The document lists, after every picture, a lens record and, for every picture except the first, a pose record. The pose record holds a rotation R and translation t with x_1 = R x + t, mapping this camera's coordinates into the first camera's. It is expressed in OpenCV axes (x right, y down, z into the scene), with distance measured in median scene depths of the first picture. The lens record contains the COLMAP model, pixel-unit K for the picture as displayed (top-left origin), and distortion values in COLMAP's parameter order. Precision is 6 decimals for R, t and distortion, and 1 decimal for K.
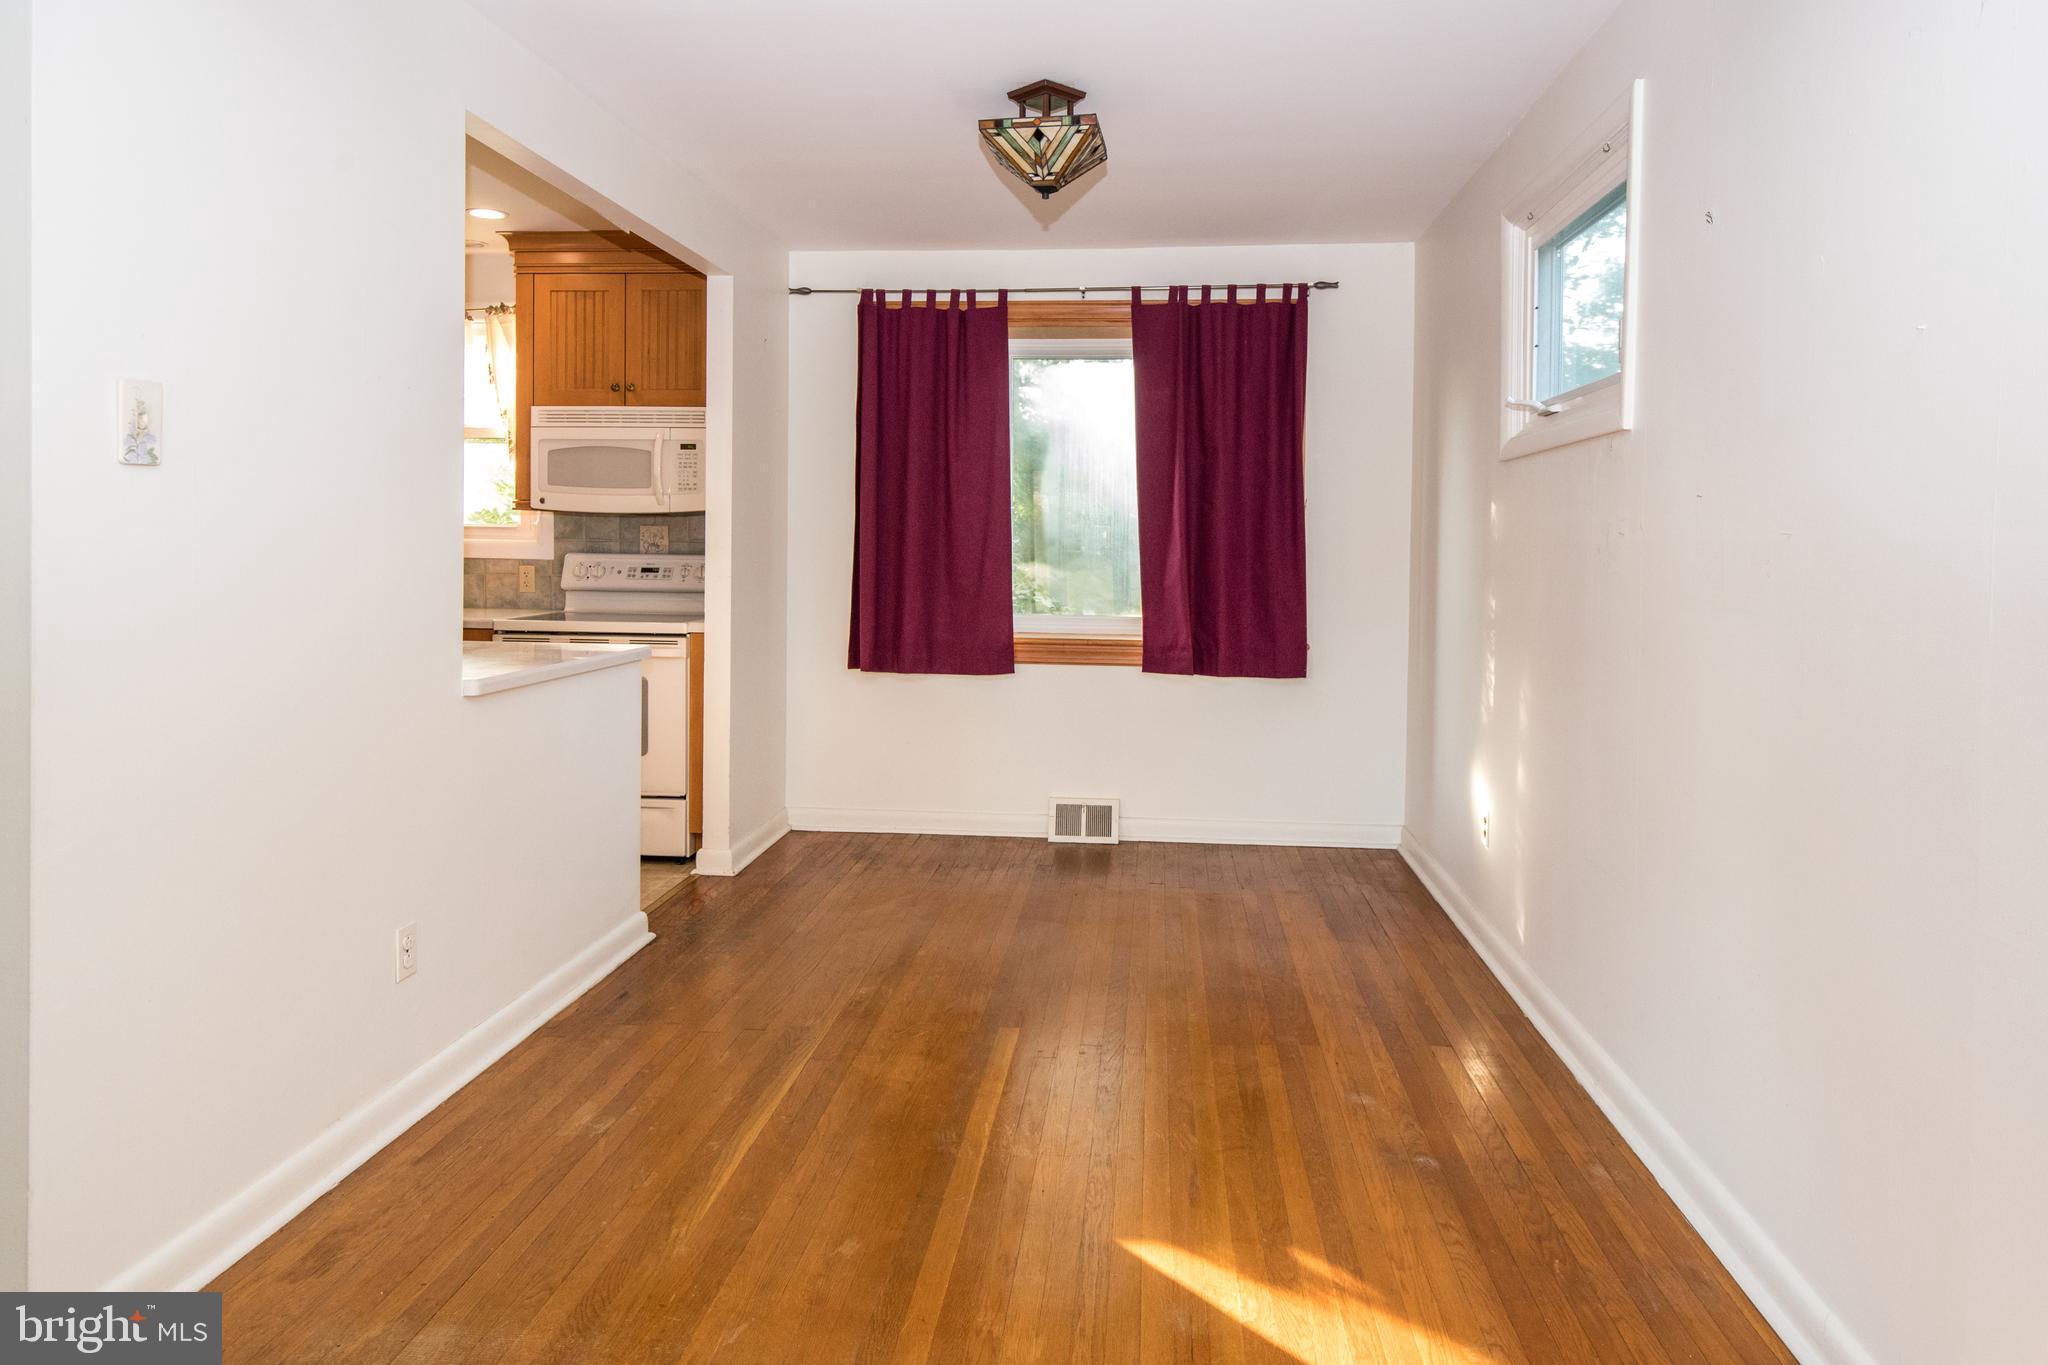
lens RADIAL K [[1263.3, 0, 1028.4], [0, 1263.3, 563.0], [0, 0, 1]] dist [-0.000893, -0.000108]
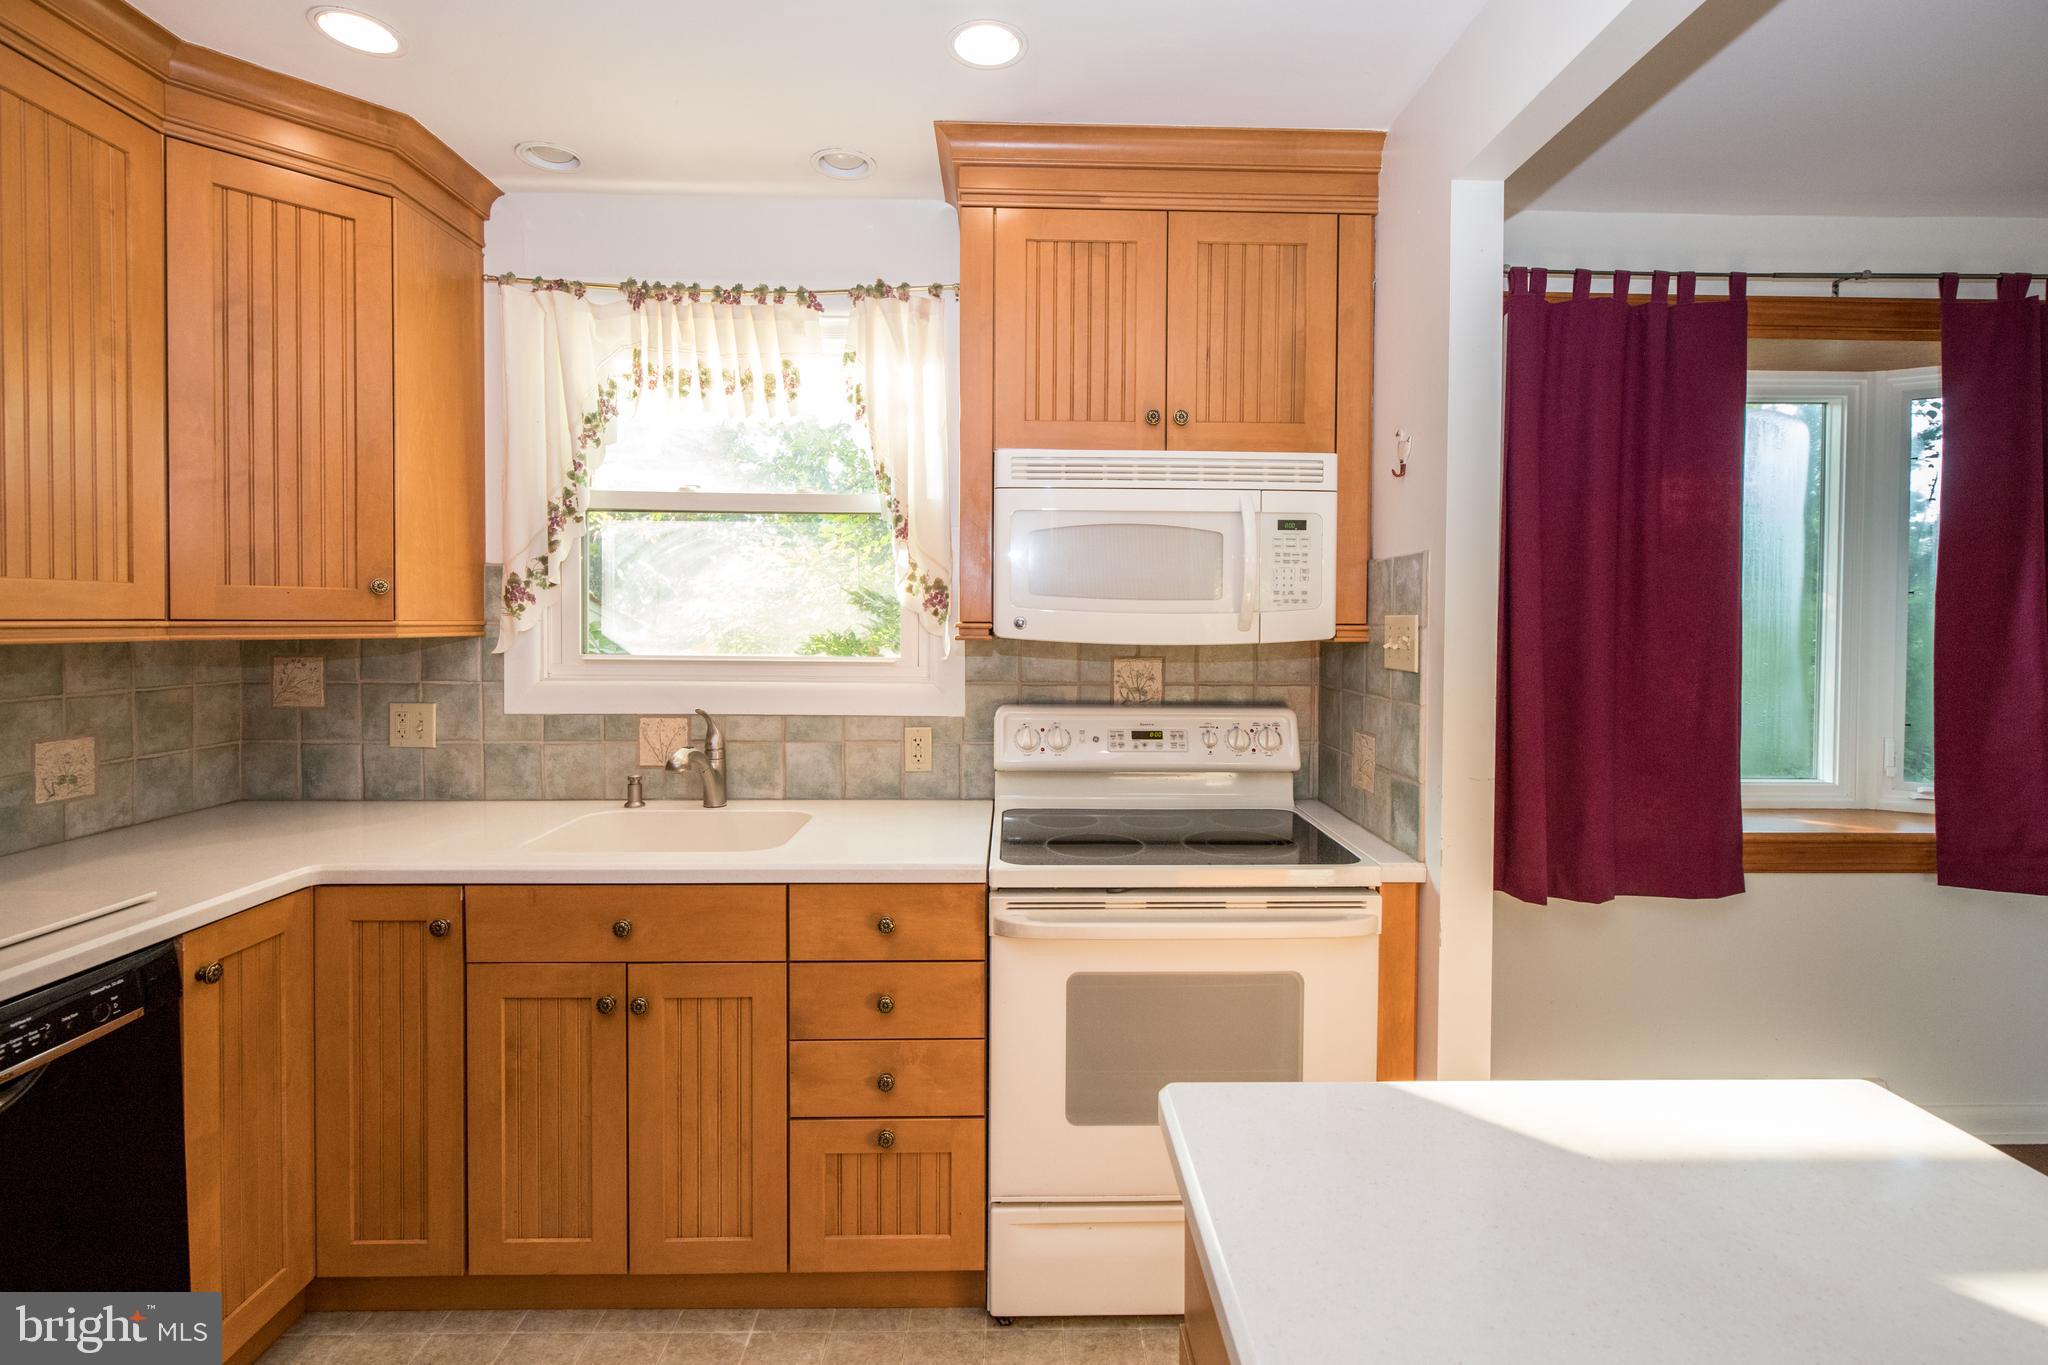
lens RADIAL K [[943.0, 0, 1038.7], [0, 943.0, 638.5], [0, 0, 1]] dist [0.003534, 0.000099]
pose [[0.992409, -0.008799, 0.122663, -0.415473], [0.008276, 0.999954, 0.004769, -0.043526], [-0.122699, -0.003717, 0.992437, 0.580768]]
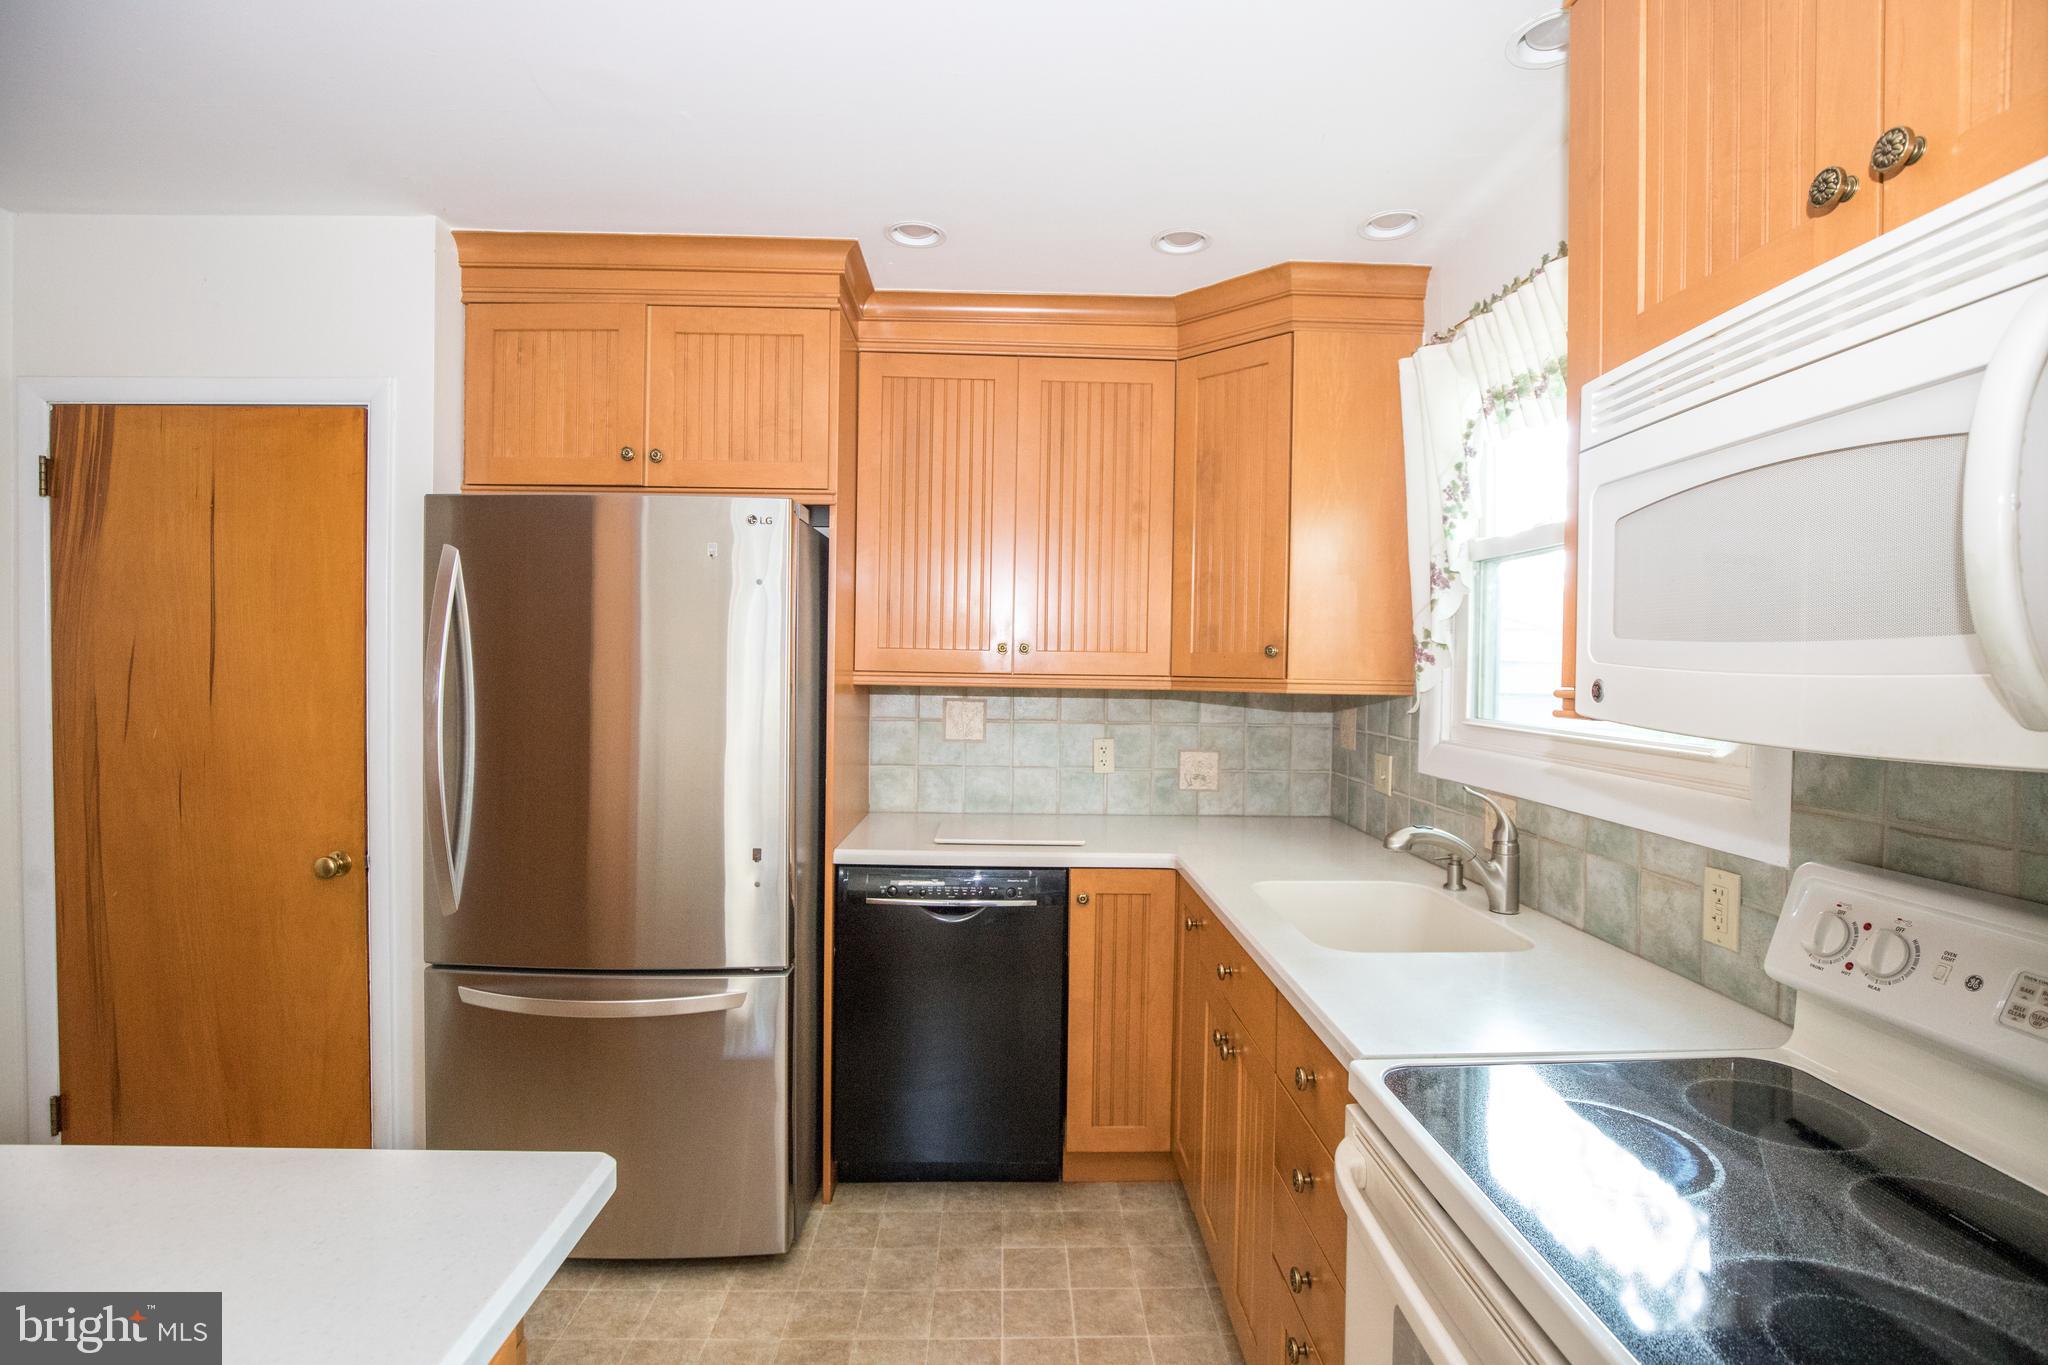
lens RADIAL K [[941.2, 0, 1054.8], [0, 941.2, 683.7], [0, 0, 1]] dist [-0.036490, 0.005760]
pose [[0.146790, 0.007291, -0.989141, -0.182154], [-0.032030, 0.999484, 0.002614, -0.046345], [0.988649, 0.031298, 0.146948, 0.820258]]
